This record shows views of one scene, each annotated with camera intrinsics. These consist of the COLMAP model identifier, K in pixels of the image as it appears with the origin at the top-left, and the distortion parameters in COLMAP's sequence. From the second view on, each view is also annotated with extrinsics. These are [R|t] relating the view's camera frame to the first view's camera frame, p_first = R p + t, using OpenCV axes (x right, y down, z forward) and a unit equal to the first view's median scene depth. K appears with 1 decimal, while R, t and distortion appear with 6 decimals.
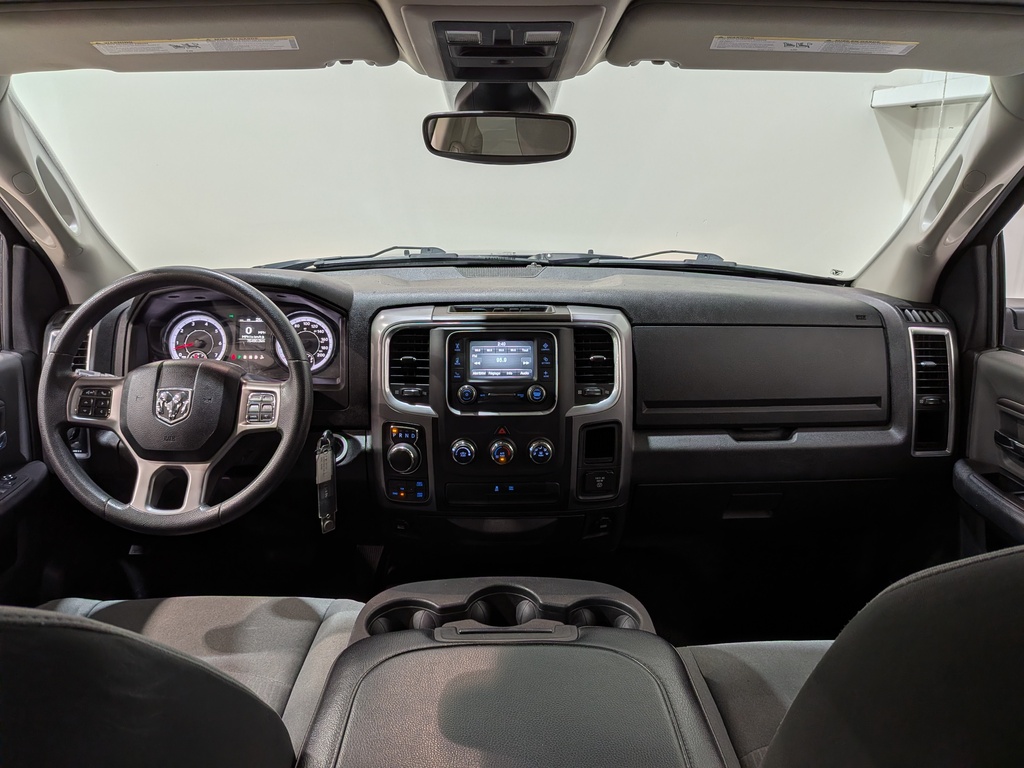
lens RADIAL K [[751.5, 0, 502.5], [0, 751.5, 382.0], [0, 0, 1]] dist [0.074621, -0.134901]
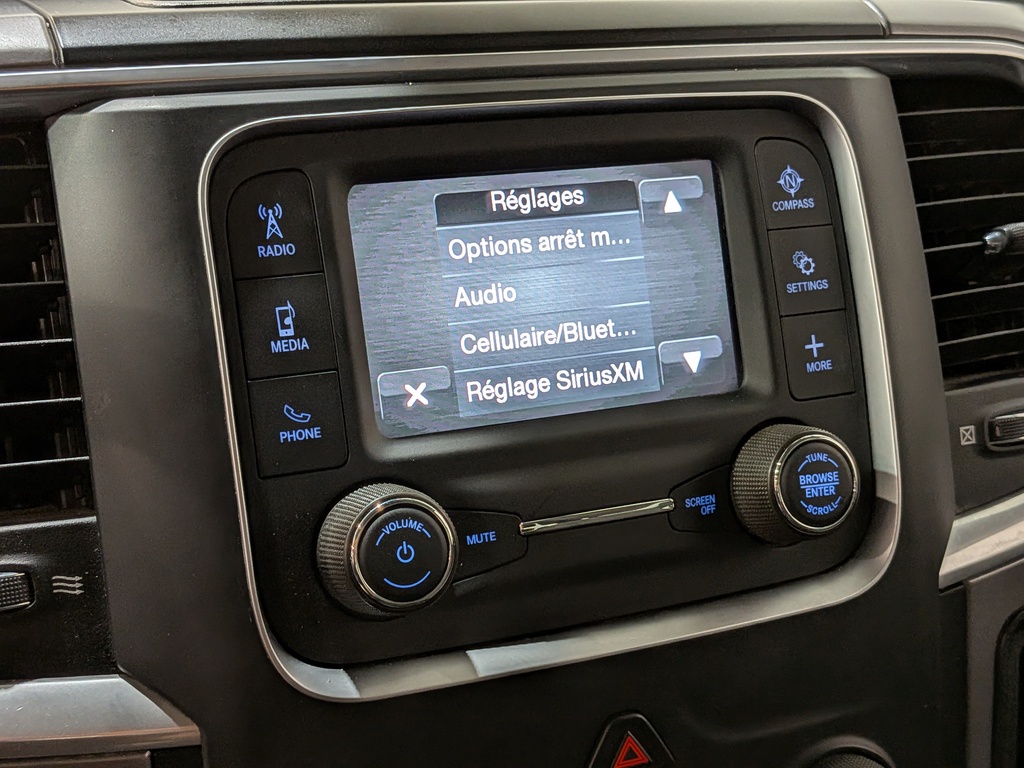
lens RADIAL K [[1502.8, 0, 477.1], [0, 1502.8, 392.2], [0, 0, 1]] dist [0.076968, 0.000000]
pose [[0.920223, -0.113890, 0.374459, -0.134382], [0.109630, 0.993433, 0.032737, -0.020722], [-0.375728, 0.010926, 0.926666, 0.714178]]
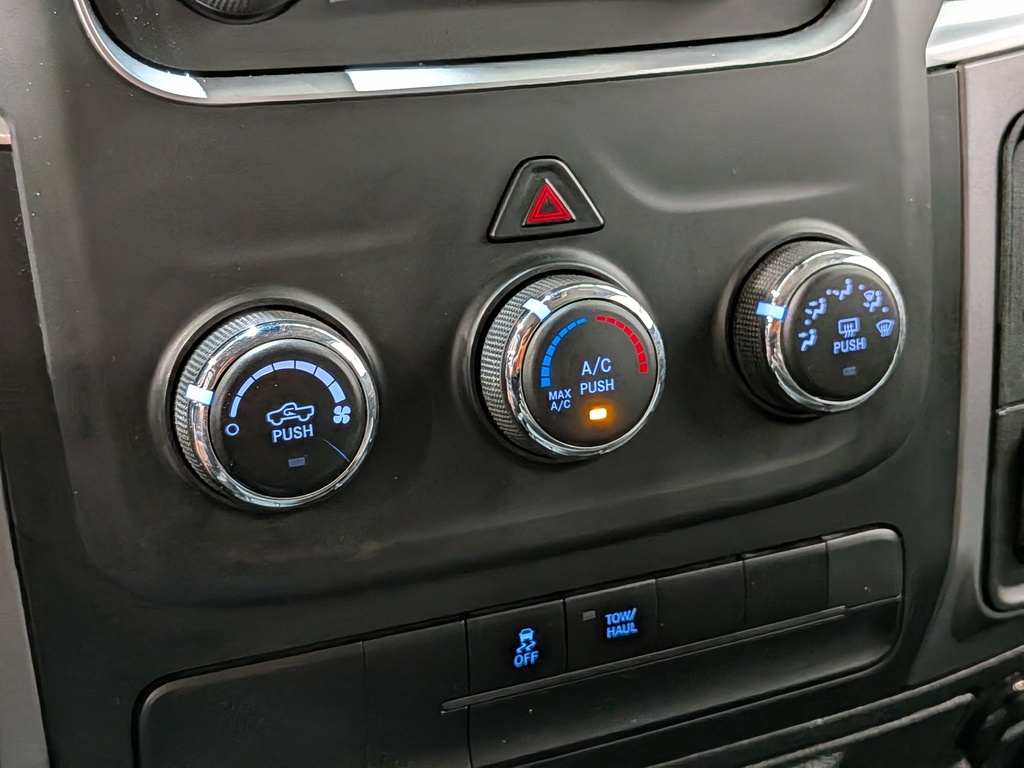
lens RADIAL K [[1489.9, 0, 509.5], [0, 1489.9, 382.7], [0, 0, 1]] dist [0.074653, 0.000000]
pose [[0.926510, -0.138947, 0.349674, -0.099187], [0.132432, 0.990276, 0.042601, 0.082909], [-0.352193, 0.006838, 0.935902, 0.750915]]
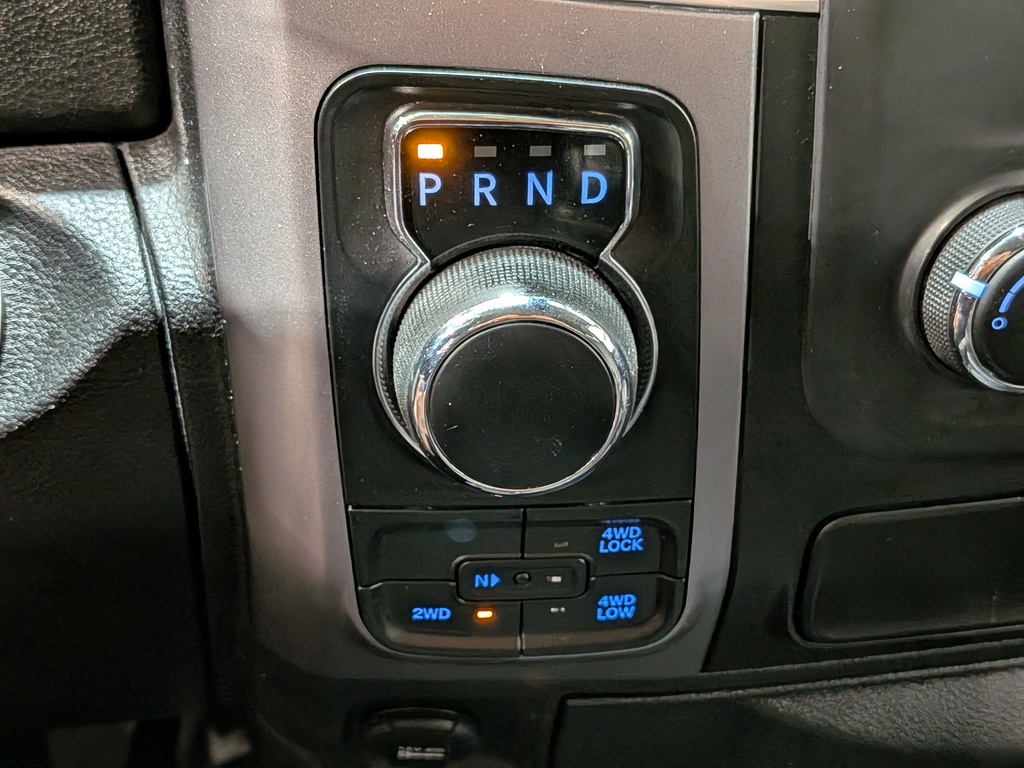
lens RADIAL K [[1489.9, 0, 509.9], [0, 1489.9, 381.6], [0, 0, 1]] dist [0.074653, 0.000000]
pose [[0.977394, -0.097264, 0.187725, -0.177818], [0.039862, 0.956750, 0.288168, 0.032971], [-0.207634, -0.274171, 0.938999, 0.772753]]
